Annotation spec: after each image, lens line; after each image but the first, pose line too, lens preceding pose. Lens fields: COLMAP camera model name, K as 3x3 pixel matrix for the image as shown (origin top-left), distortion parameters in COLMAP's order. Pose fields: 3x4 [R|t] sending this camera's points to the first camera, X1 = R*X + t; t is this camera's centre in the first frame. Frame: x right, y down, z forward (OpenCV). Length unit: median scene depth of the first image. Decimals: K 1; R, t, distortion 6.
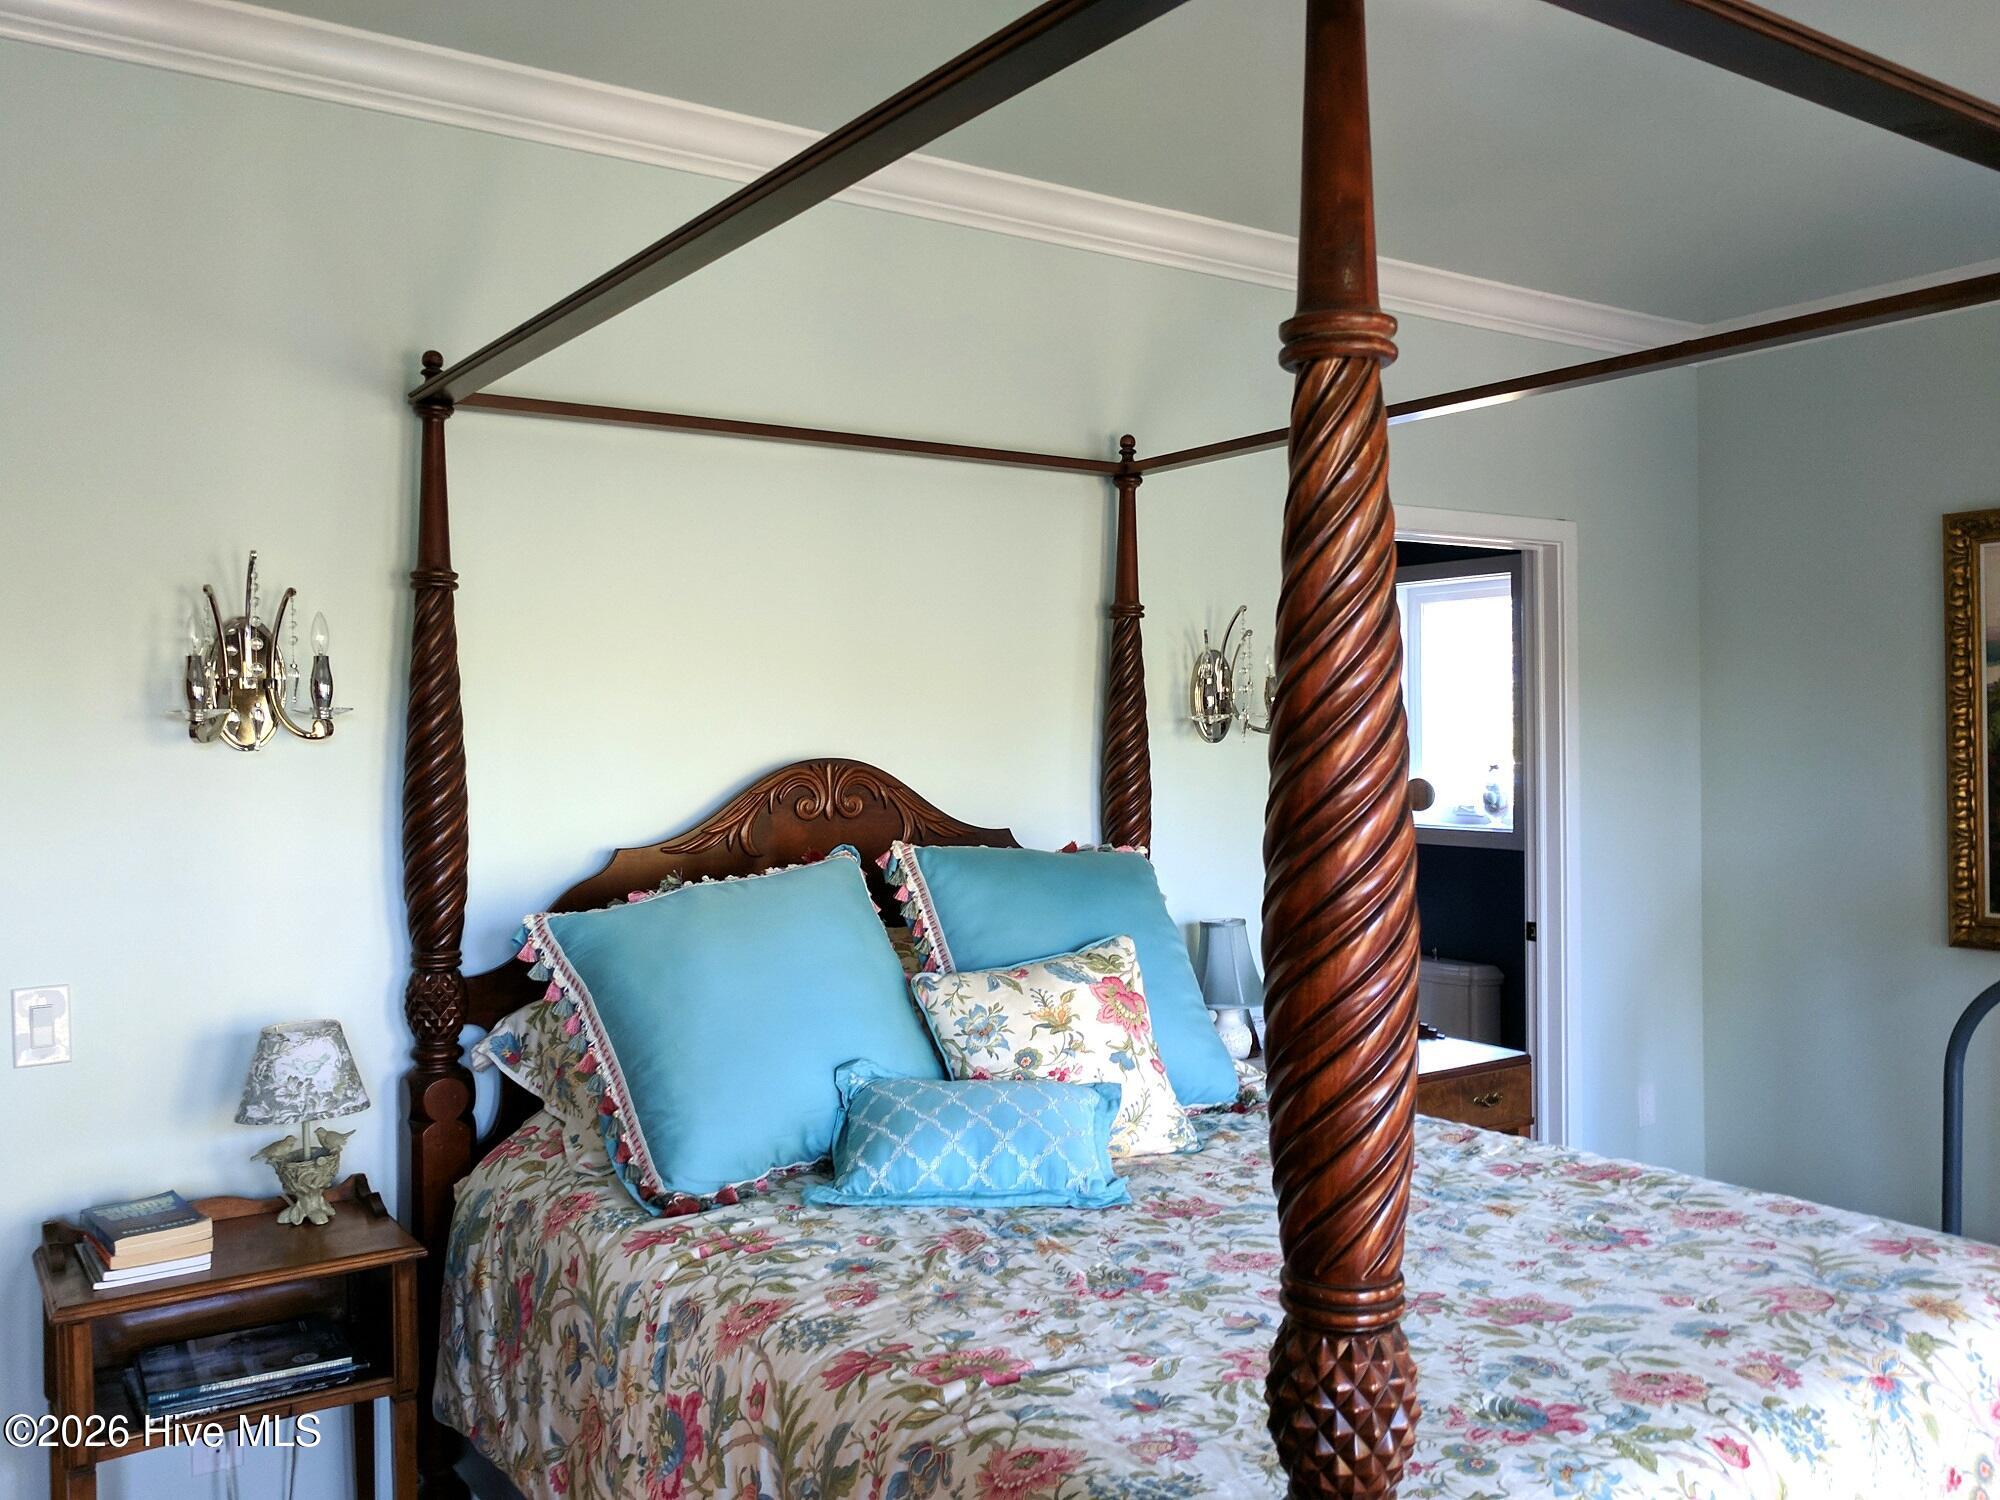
lens RADIAL K [[1697.1, 0, 995.5], [0, 1697.1, 760.4], [0, 0, 1]] dist [0.009549, -0.006278]
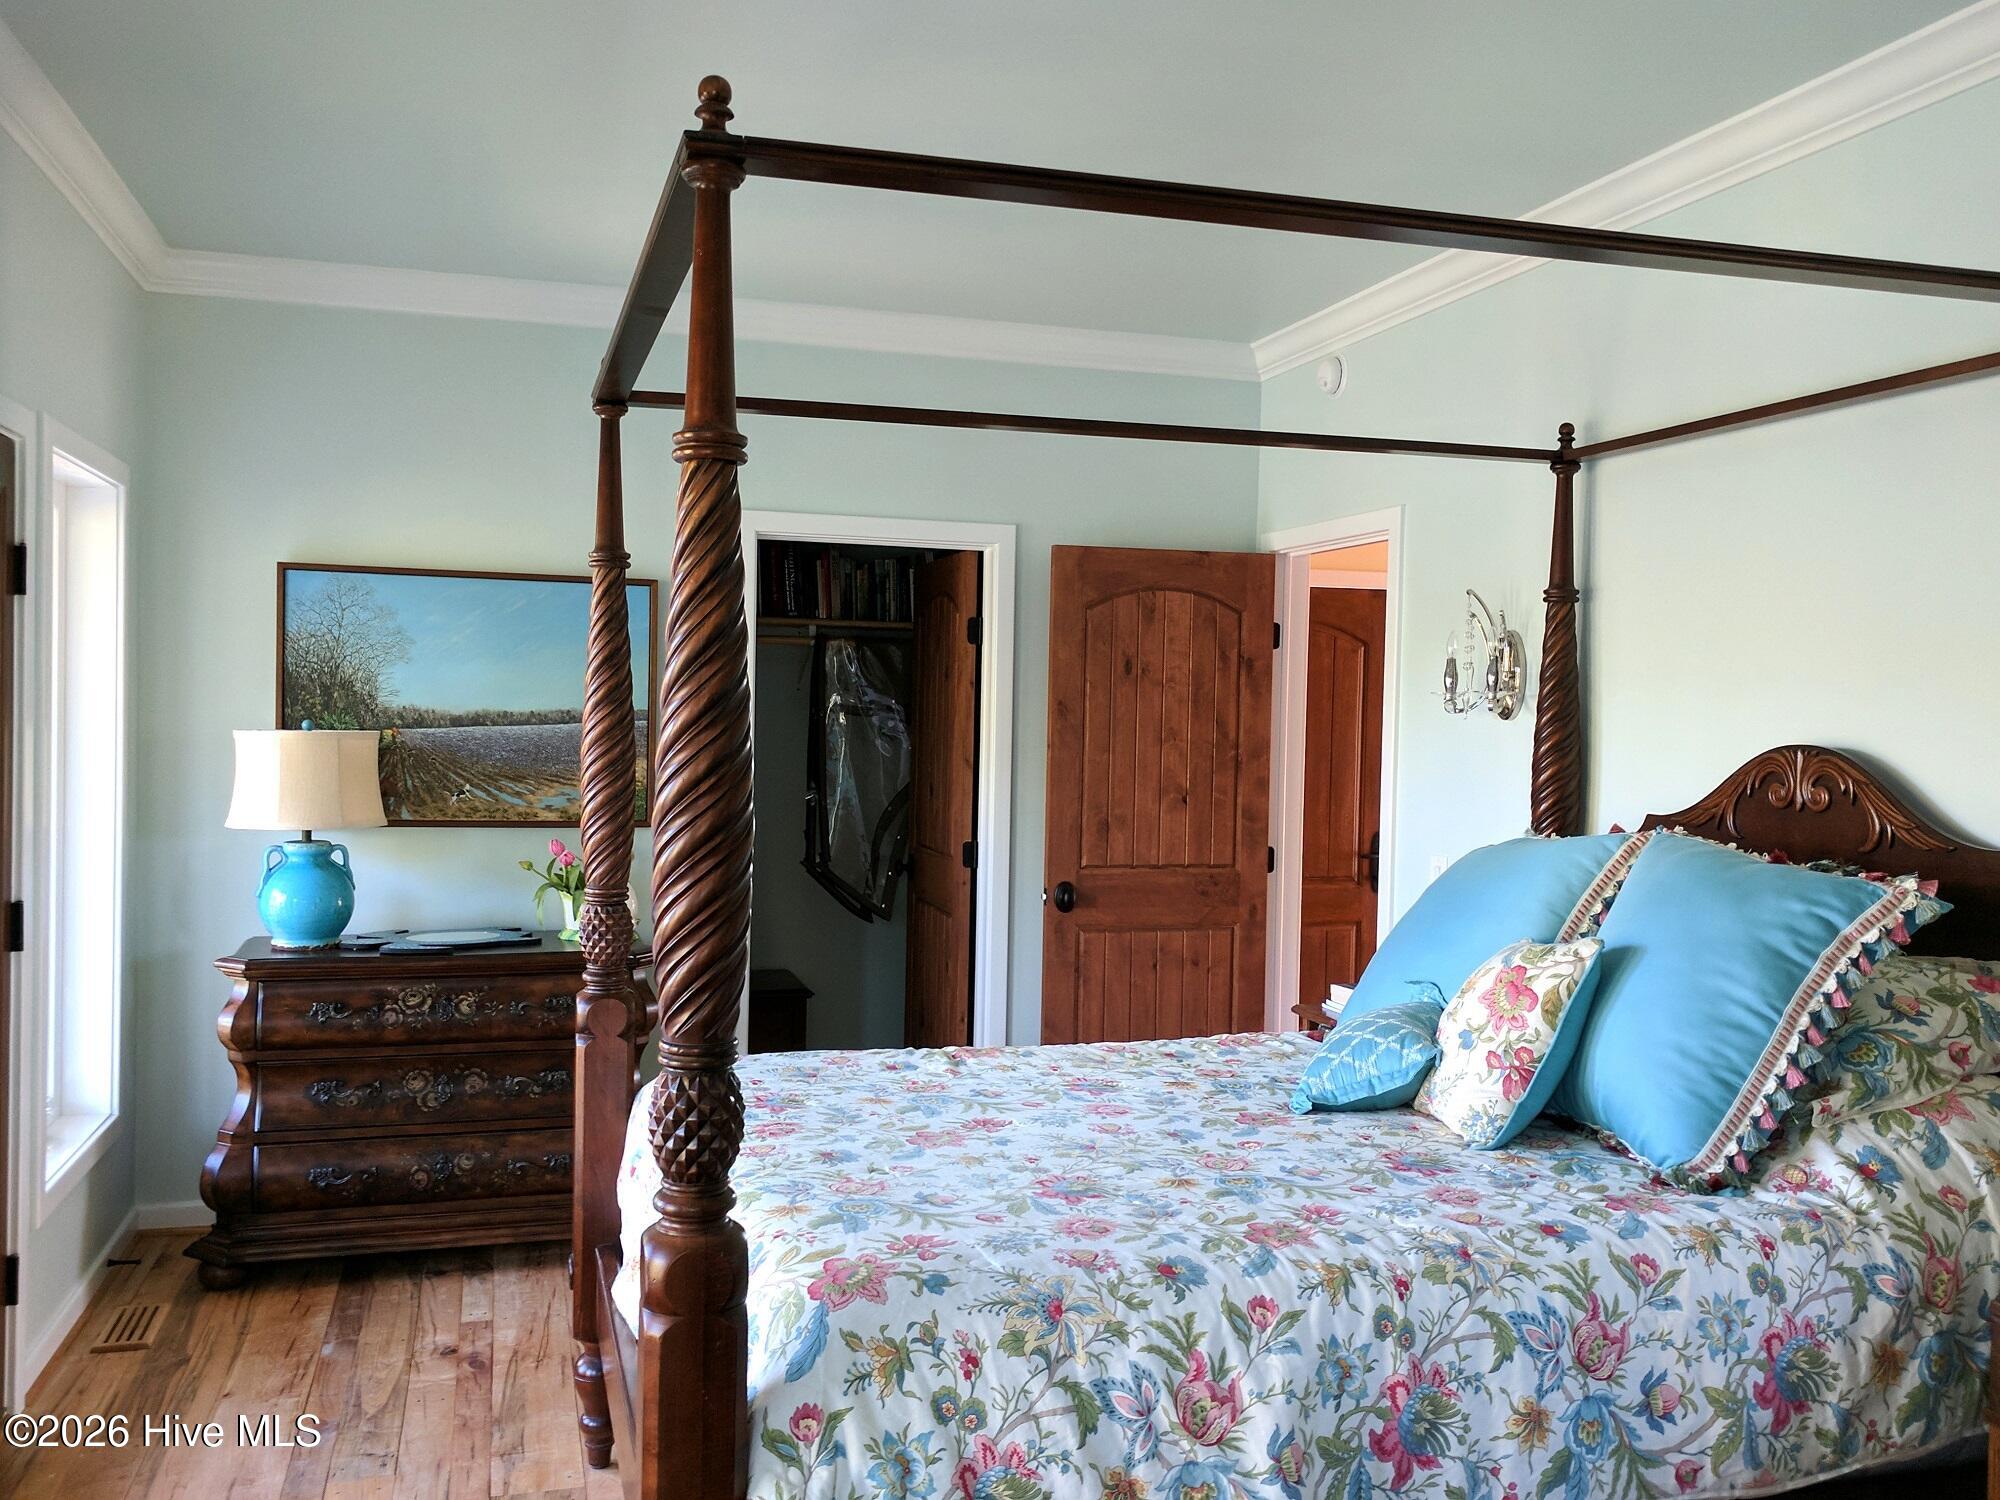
lens RADIAL K [[1697.1, 0, 995.5], [0, 1697.1, 760.4], [0, 0, 1]] dist [0.009549, -0.006278]
pose [[-0.317421, 0.049082, -0.947014, 1.121669], [-0.022336, 0.997996, 0.059210, -0.044931], [0.948021, 0.039947, -0.315689, 1.042479]]
